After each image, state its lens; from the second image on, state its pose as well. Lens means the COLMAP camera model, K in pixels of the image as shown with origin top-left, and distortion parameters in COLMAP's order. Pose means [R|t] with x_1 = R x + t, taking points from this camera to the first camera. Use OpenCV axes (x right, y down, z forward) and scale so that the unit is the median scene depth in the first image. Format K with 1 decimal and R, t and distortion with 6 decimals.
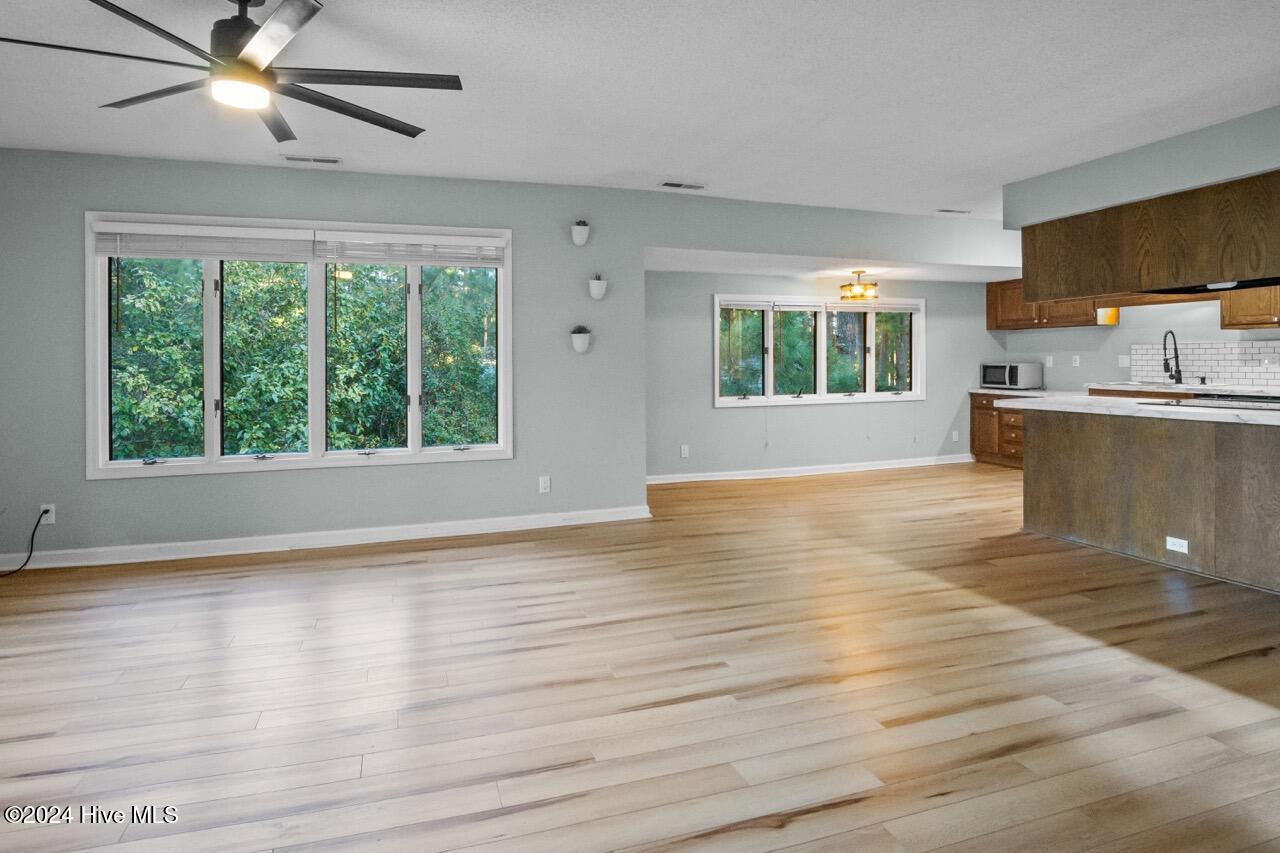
lens RADIAL K [[718.4, 0, 635.0], [0, 718.4, 359.1], [0, 0, 1]] dist [-0.031764, 0.009845]
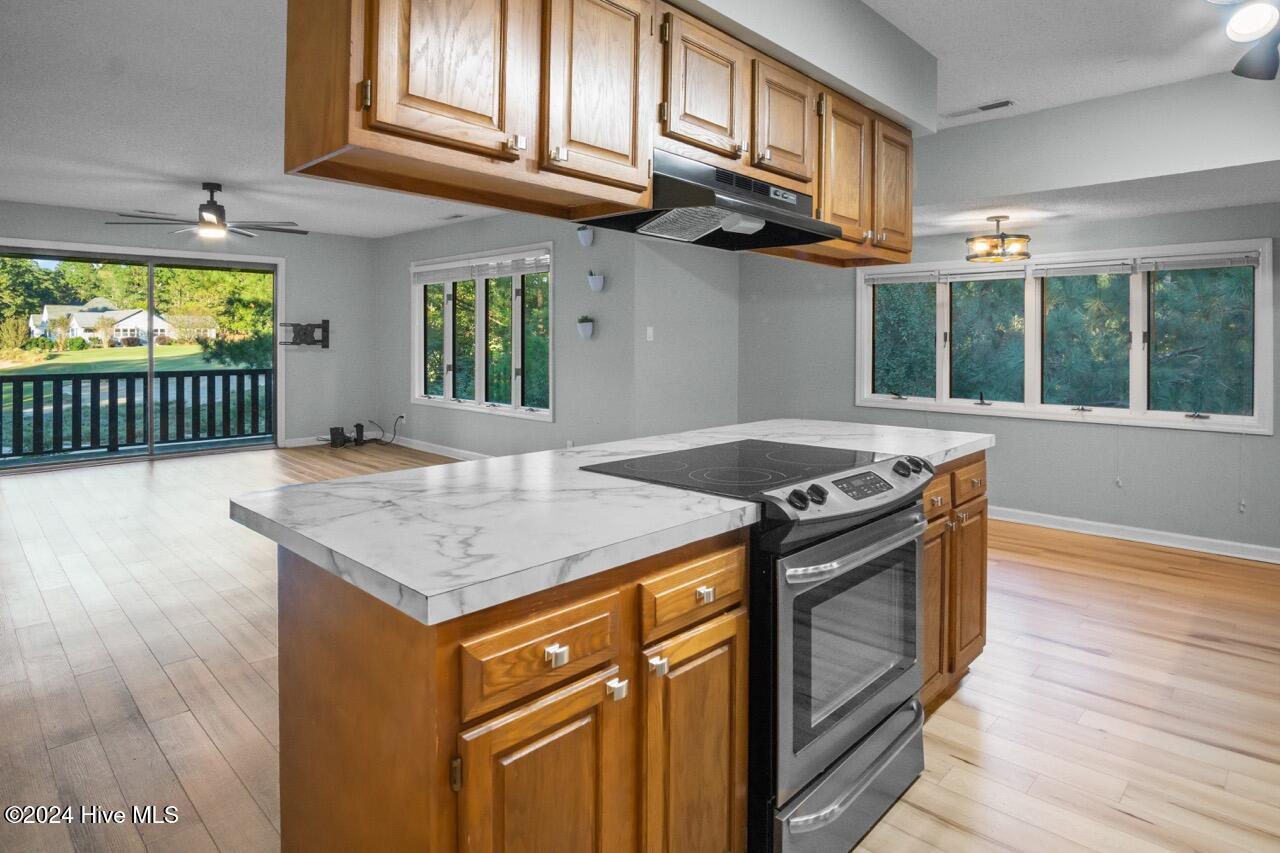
lens RADIAL K [[728.0, 0, 609.3], [0, 728.0, 345.0], [0, 0, 1]] dist [-0.002603, -0.000225]
pose [[0.416581, 0.022164, -0.908828, 1.138028], [-0.005180, 0.999744, 0.022007, -0.030581], [0.909084, -0.004460, 0.416589, 0.616801]]
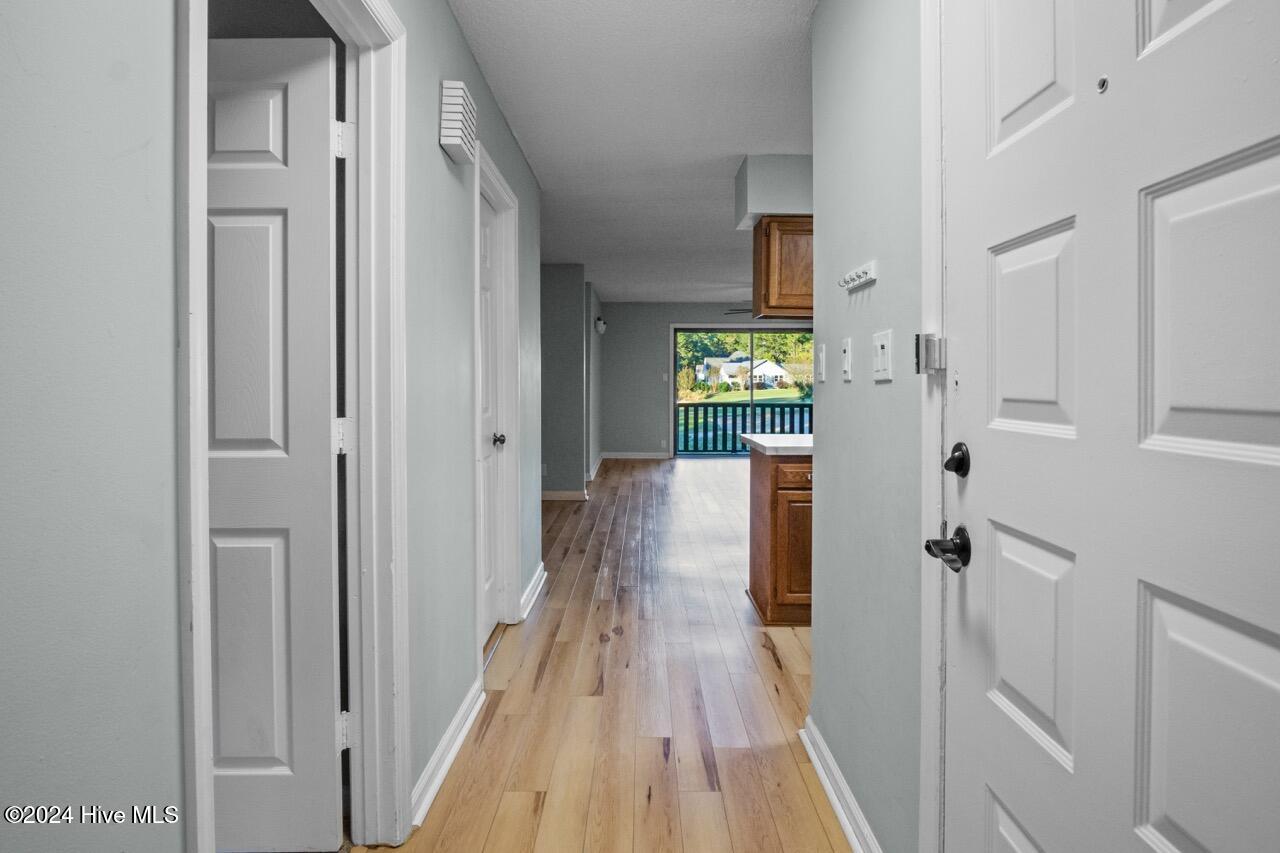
lens RADIAL K [[698.7, 0, 642.1], [0, 698.7, 386.9], [0, 0, 1]] dist [-0.001361, -0.000111]
pose [[-0.314870, 0.018903, -0.948947, 1.712365], [0.003933, 0.999819, 0.018611, -0.029304], [0.949127, 0.002128, -0.314887, 0.778880]]
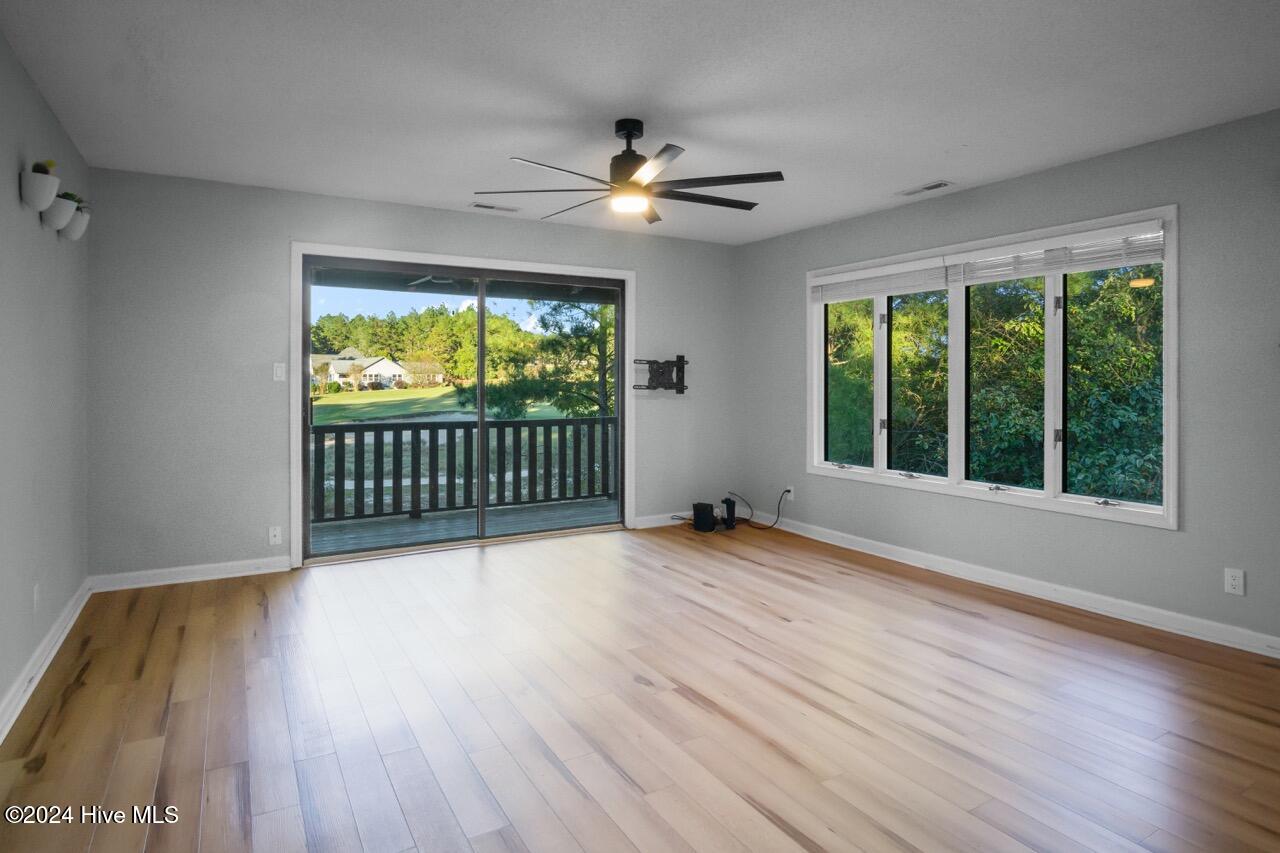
lens RADIAL K [[708.7, 0, 624.8], [0, 708.7, 382.1], [0, 0, 1]] dist [-0.023045, -0.000454]
pose [[0.190469, 0.013327, -0.981603, 0.435749], [0.000469, 0.999906, 0.013667, -0.018098], [0.981693, -0.003063, 0.190445, 0.374245]]
